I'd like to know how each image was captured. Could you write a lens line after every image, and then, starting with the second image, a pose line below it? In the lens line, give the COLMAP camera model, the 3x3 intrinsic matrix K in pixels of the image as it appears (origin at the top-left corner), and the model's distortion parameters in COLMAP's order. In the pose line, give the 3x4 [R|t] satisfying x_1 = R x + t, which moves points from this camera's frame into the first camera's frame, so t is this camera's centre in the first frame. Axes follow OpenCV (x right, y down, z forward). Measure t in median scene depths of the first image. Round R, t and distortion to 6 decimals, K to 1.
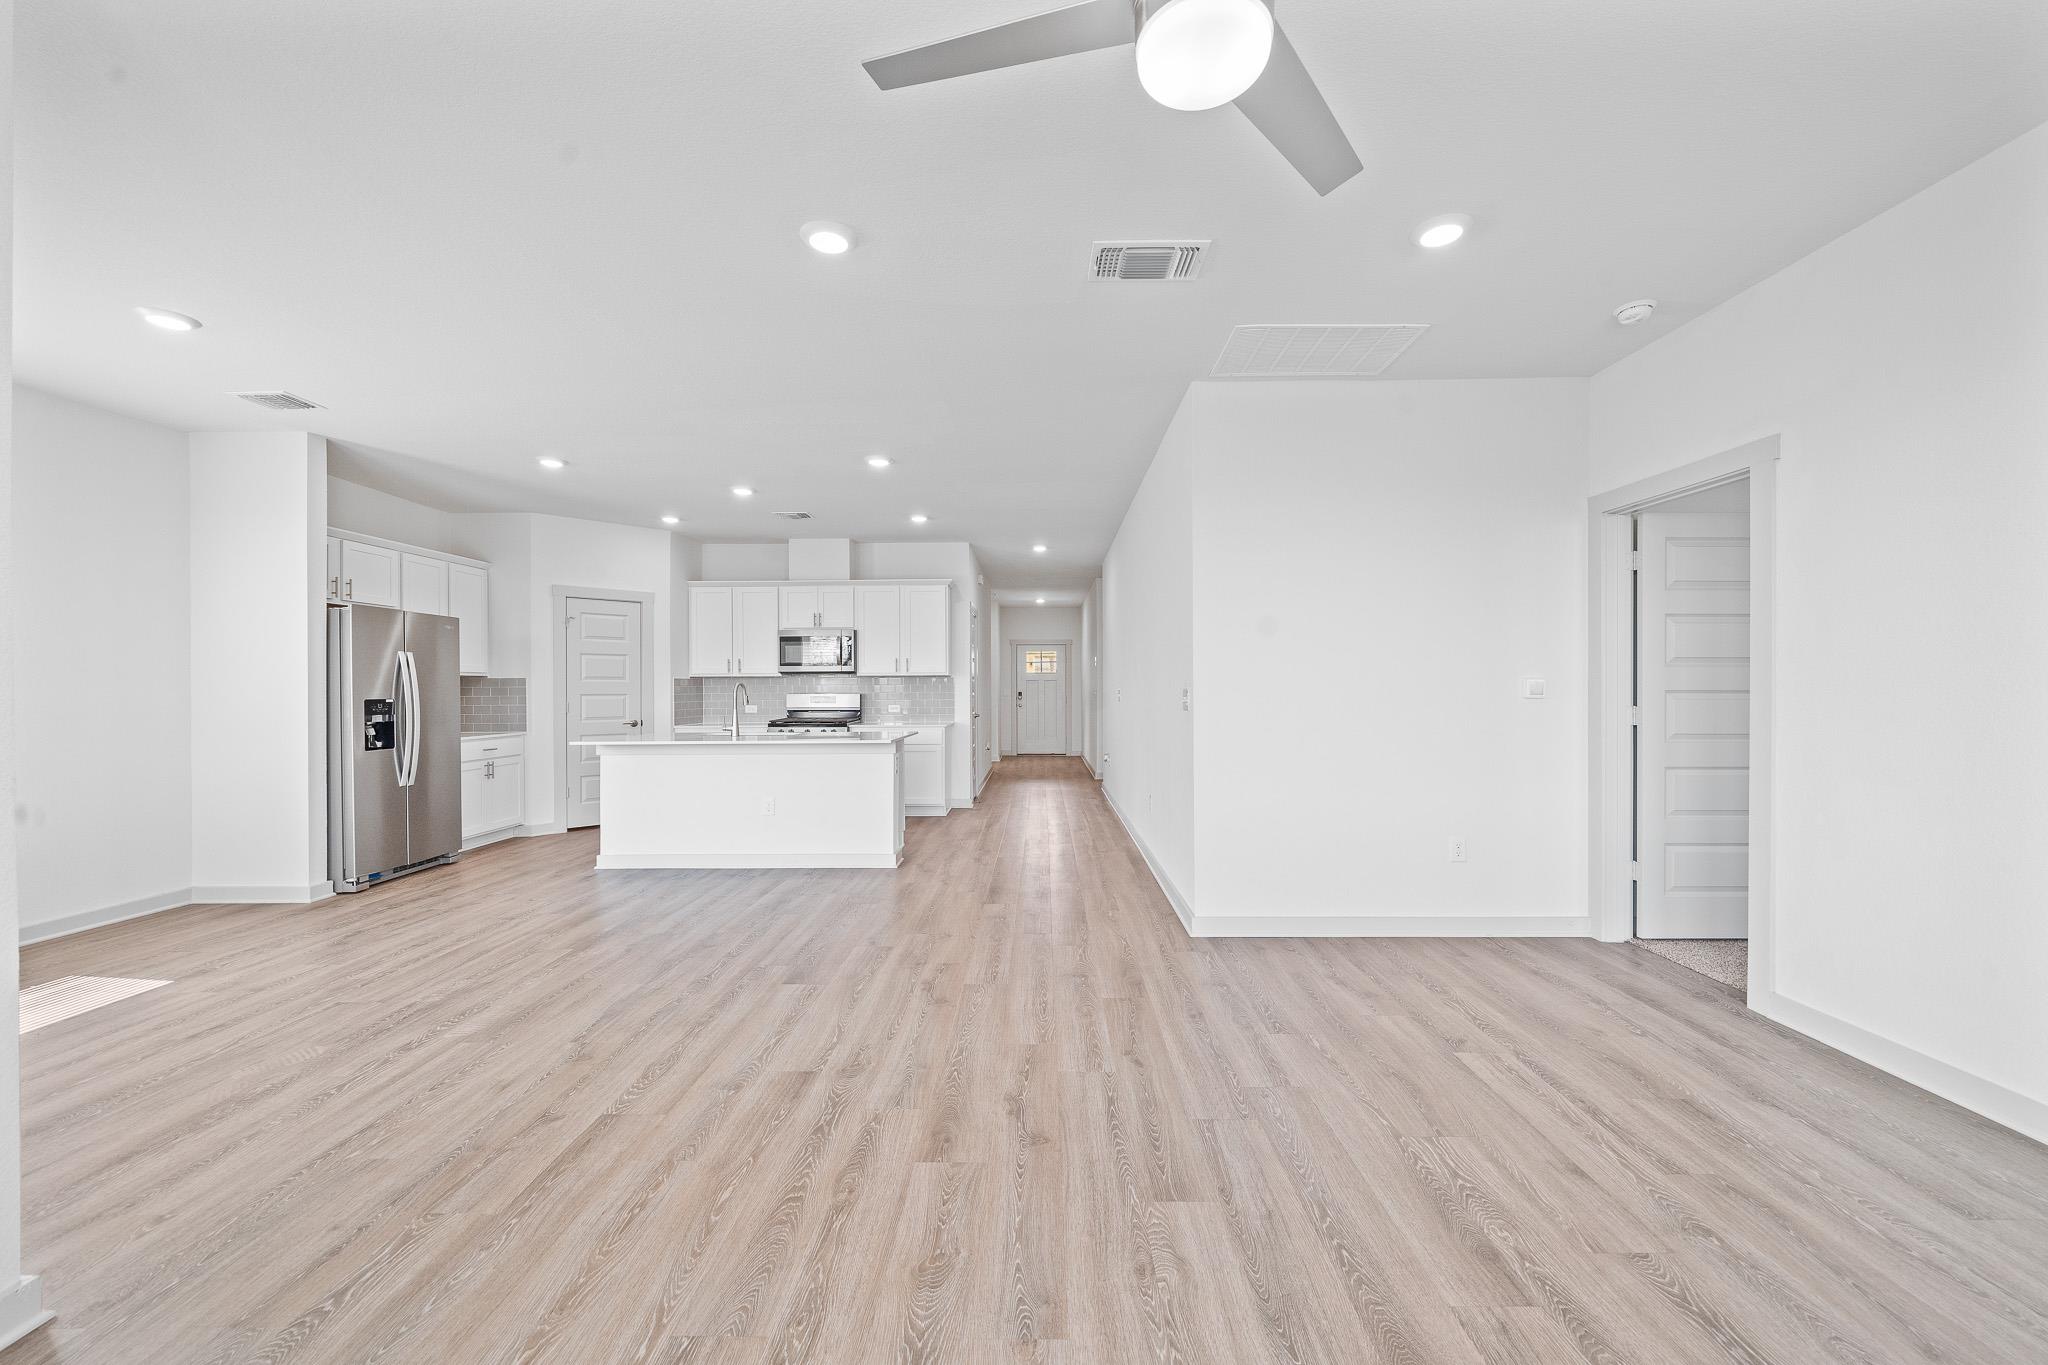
lens RADIAL K [[778.3, 0, 1035.8], [0, 778.3, 689.3], [0, 0, 1]] dist [-0.002503, -0.000569]
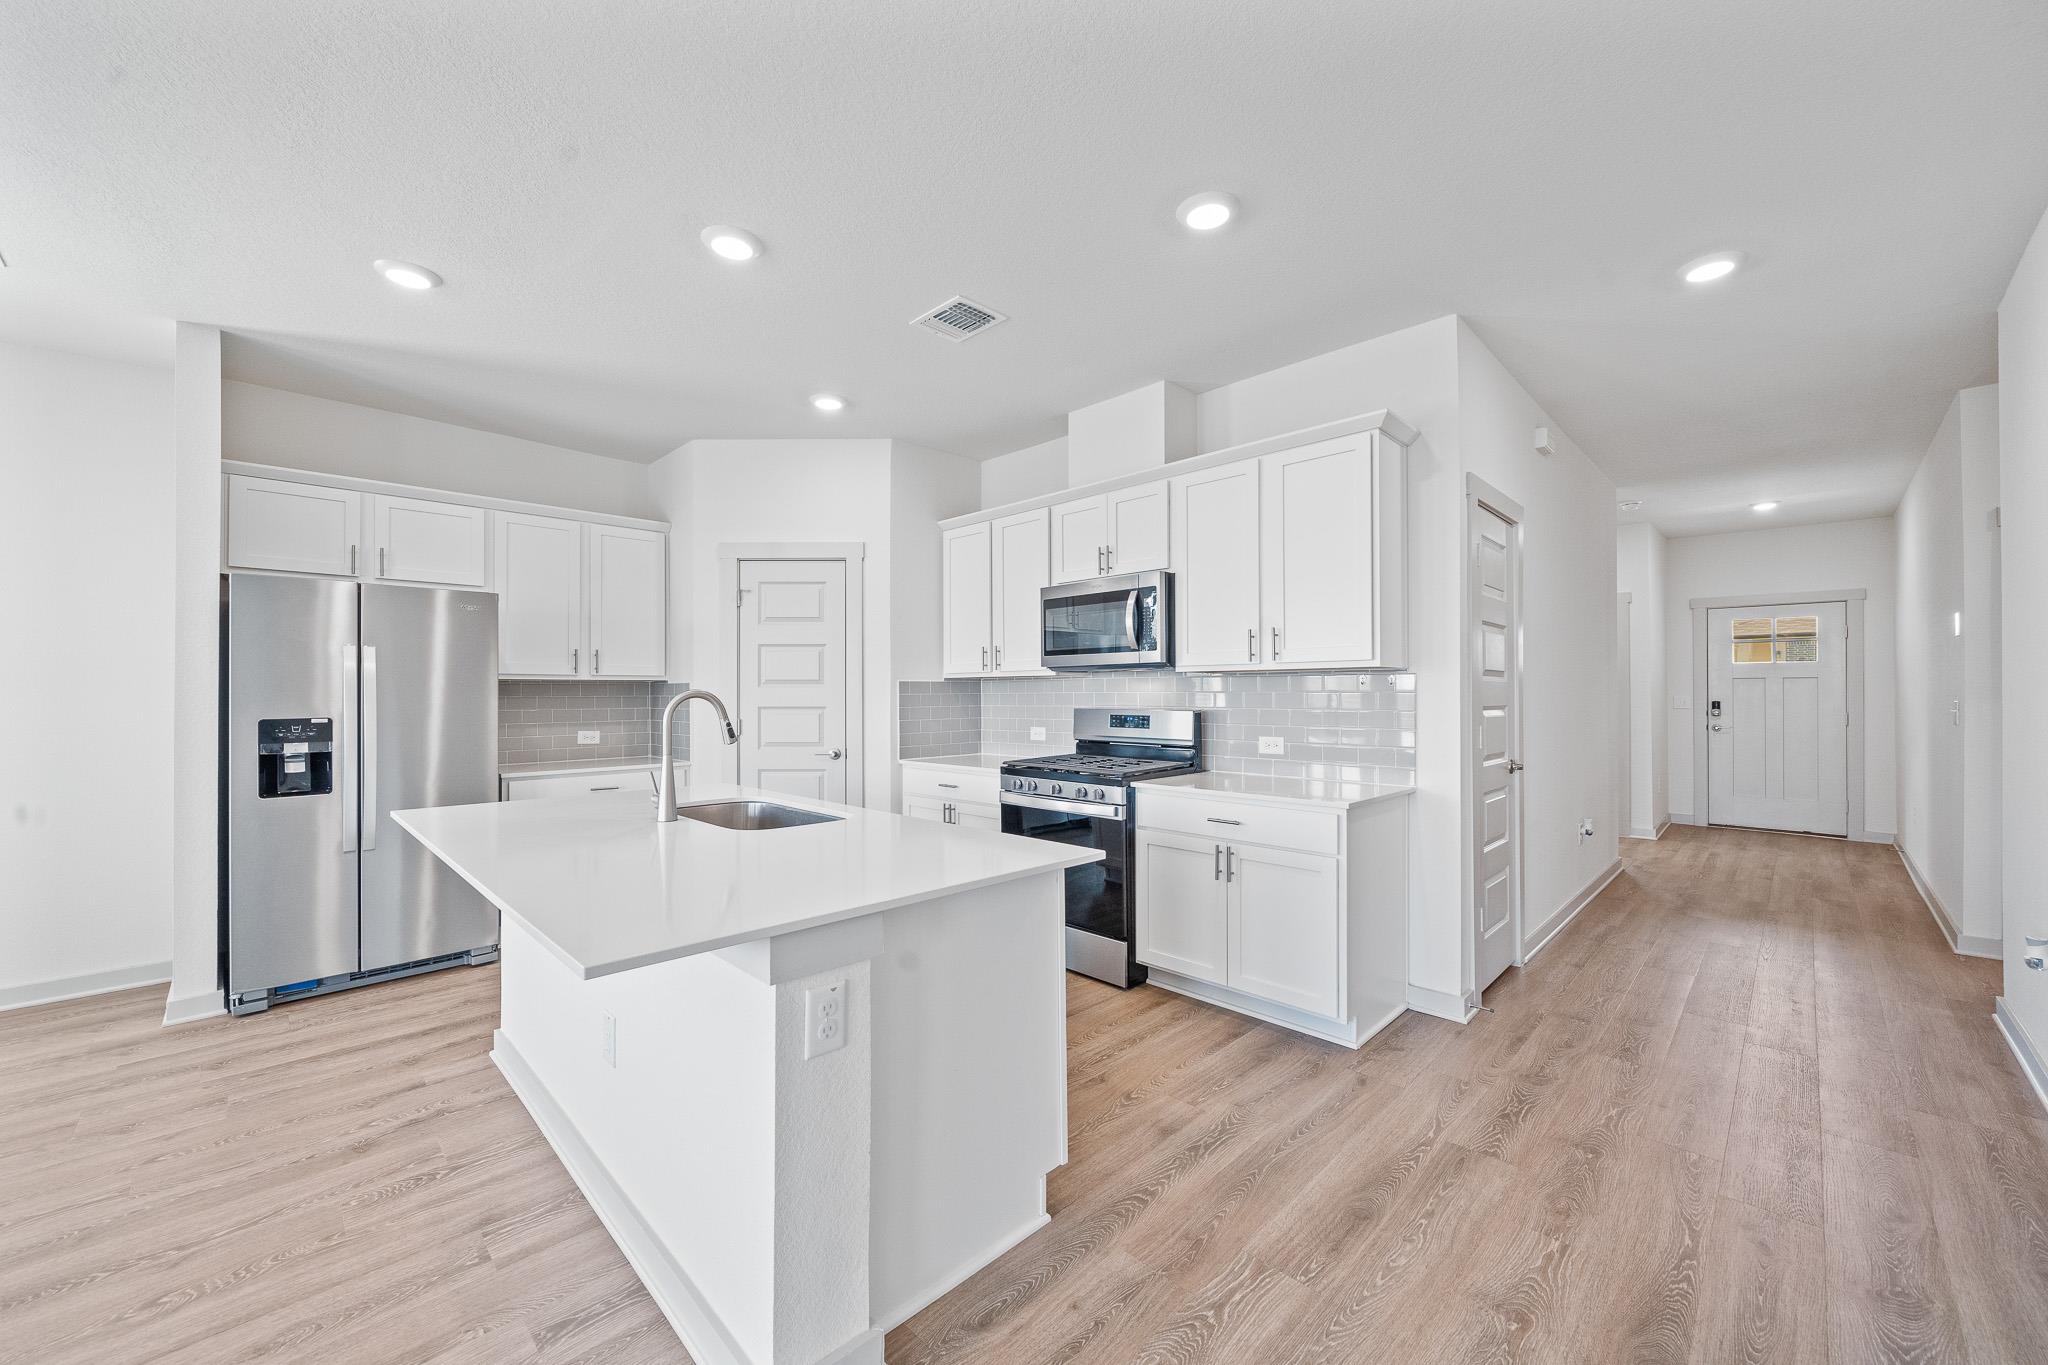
lens RADIAL K [[778.3, 0, 1031.5], [0, 778.3, 689.1], [0, 0, 1]] dist [-0.002503, -0.000569]
pose [[0.711967, -0.002118, -0.702209, 0.072957], [0.000256, 0.999996, -0.002756, -0.013996], [0.702212, 0.001782, 0.711965, 1.379835]]
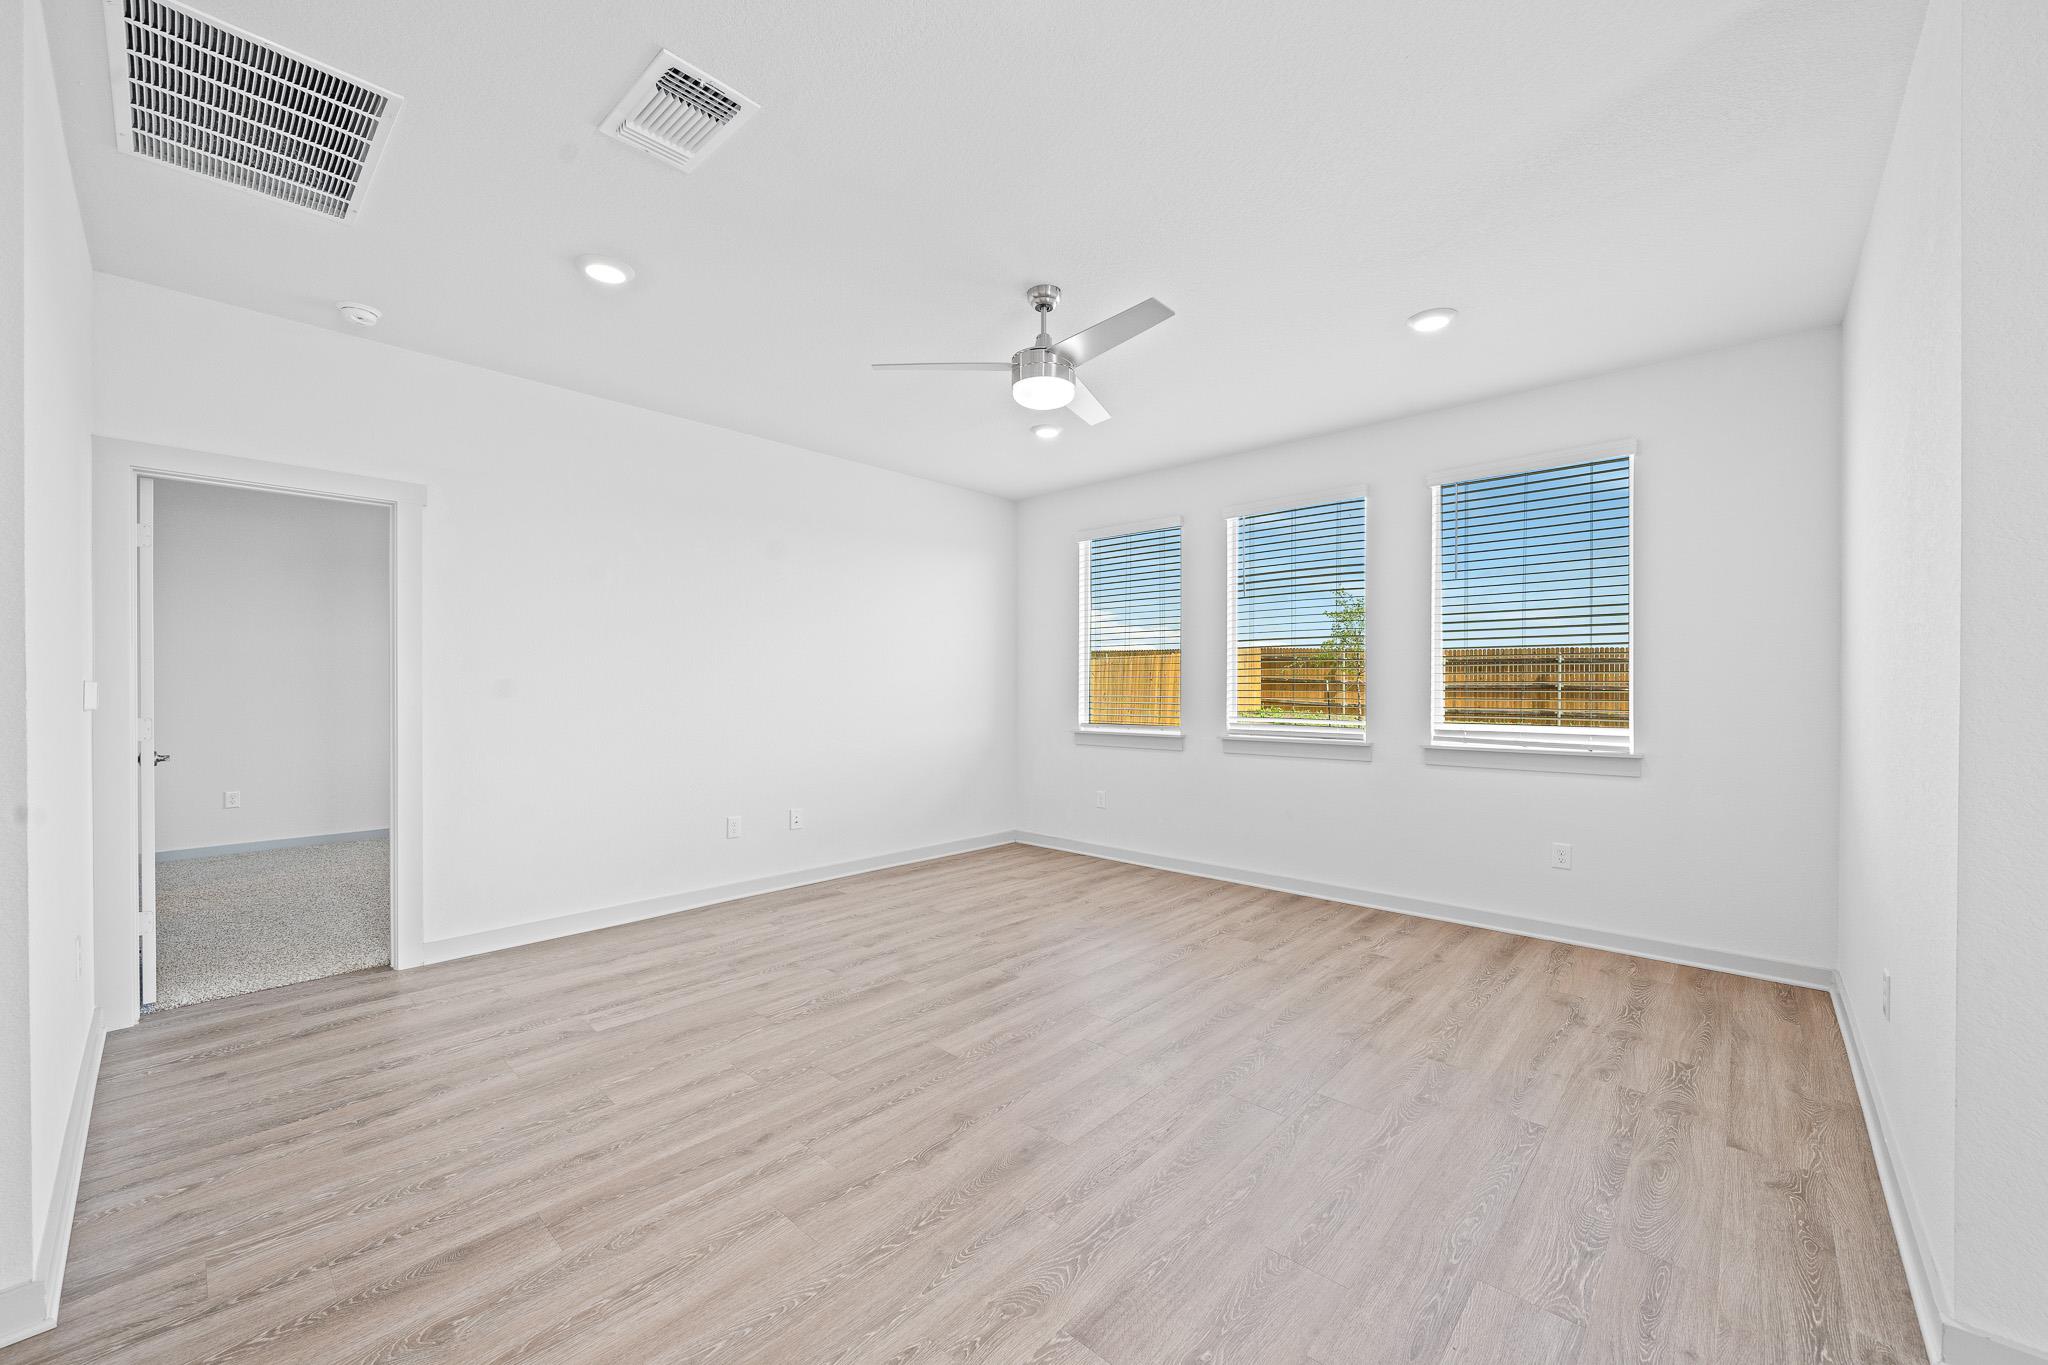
lens RADIAL K [[800.4, 0, 1026.7], [0, 800.4, 684.4], [0, 0, 1]] dist [-0.003244, 0.000050]
pose [[-0.741700, 0.006522, 0.670700, -0.493069], [0.006729, 0.999975, -0.002283, -0.005358], [-0.670698, 0.002820, -0.741725, 1.078655]]
